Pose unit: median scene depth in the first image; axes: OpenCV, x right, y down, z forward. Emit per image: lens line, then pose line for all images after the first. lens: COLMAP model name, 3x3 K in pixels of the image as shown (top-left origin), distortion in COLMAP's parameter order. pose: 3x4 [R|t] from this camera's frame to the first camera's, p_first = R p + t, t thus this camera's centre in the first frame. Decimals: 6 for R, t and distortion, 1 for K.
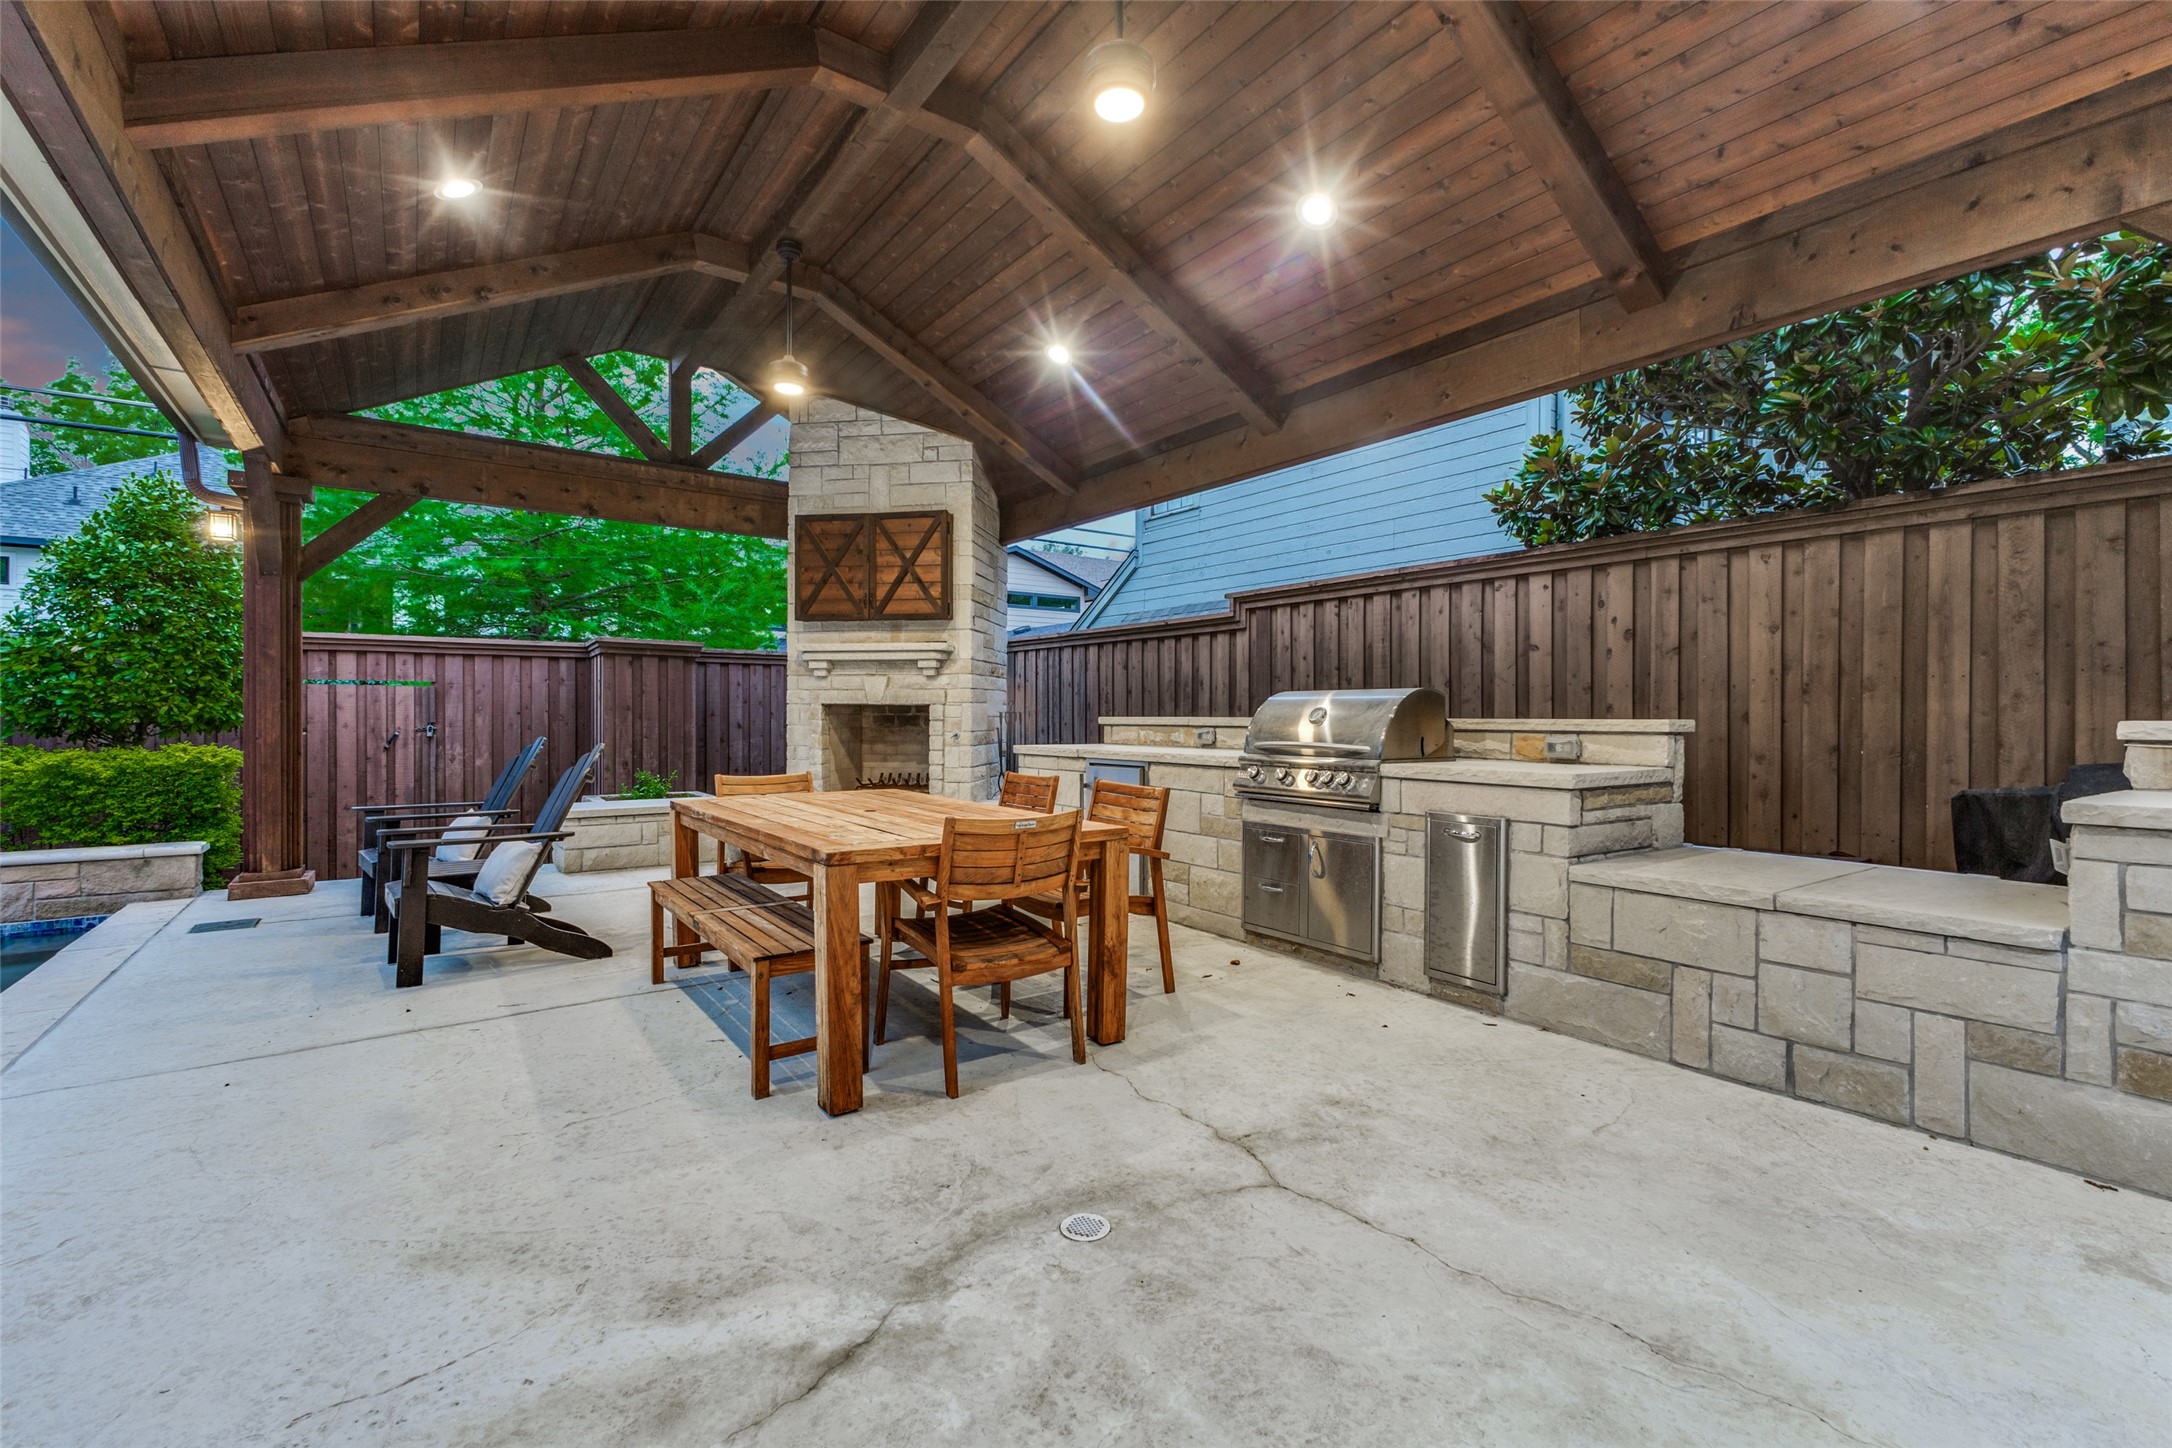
lens RADIAL K [[934.1, 0, 1091.1], [0, 934.1, 722.8], [0, 0, 1]] dist [0.012280, -0.001962]
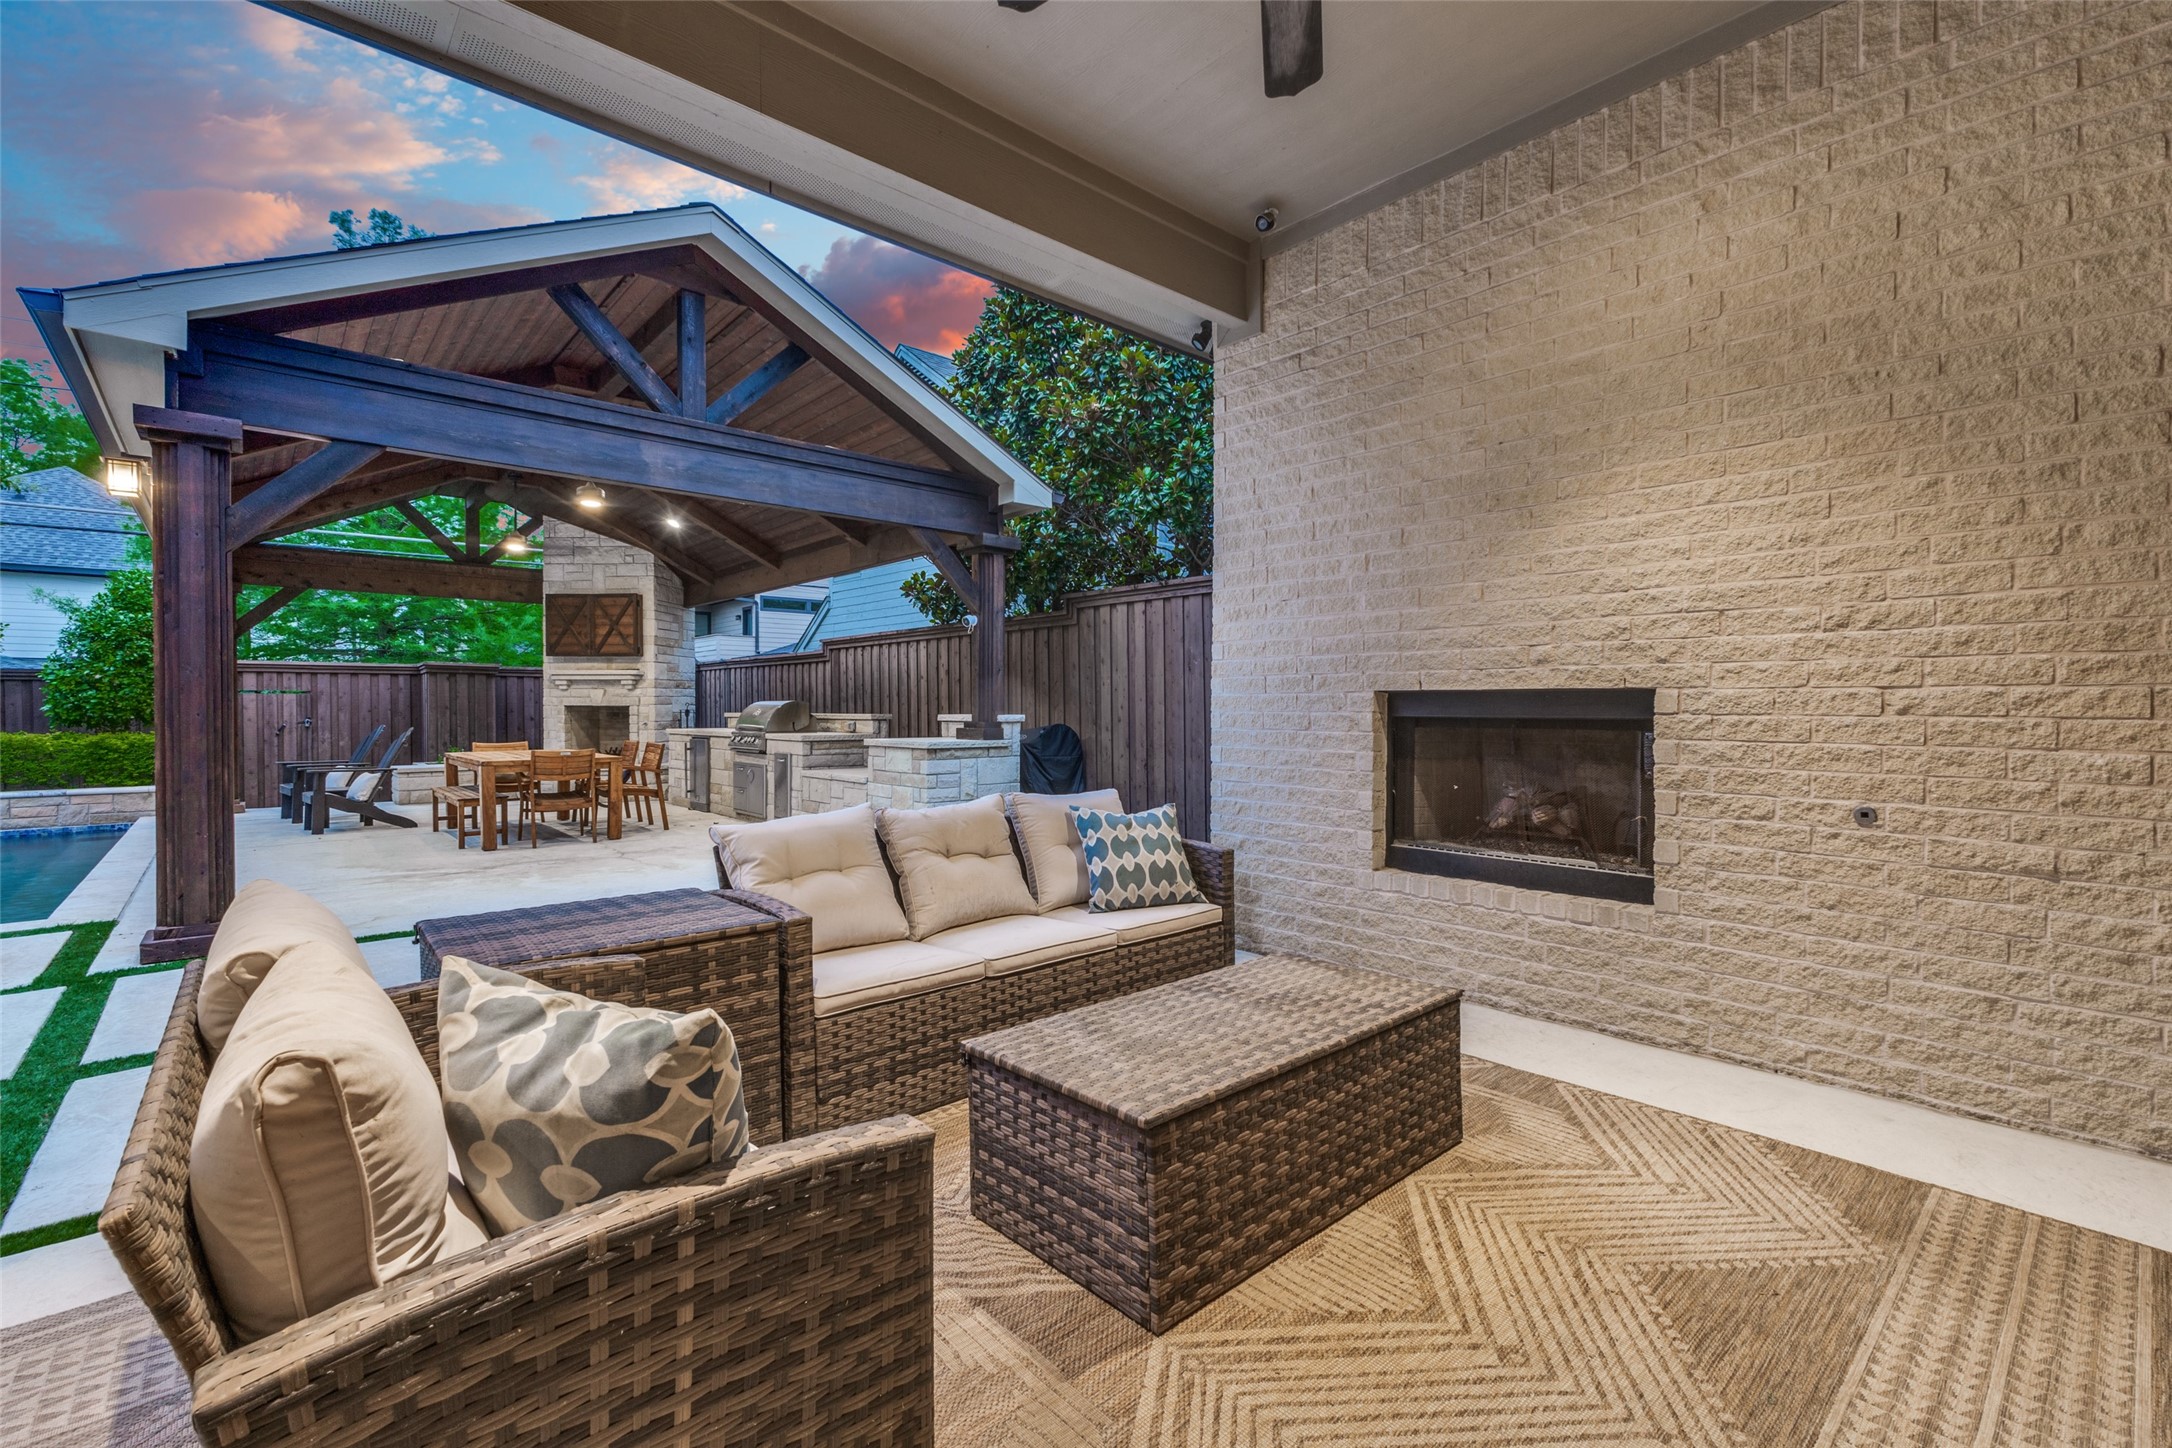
lens RADIAL K [[934.1, 0, 1091.6], [0, 934.1, 722.1], [0, 0, 1]] dist [0.012280, -0.001962]
pose [[0.994532, -0.004916, 0.104318, 0.606365], [0.004118, 0.999961, 0.007865, 0.000399], [-0.104353, -0.007392, 0.994513, -0.981455]]
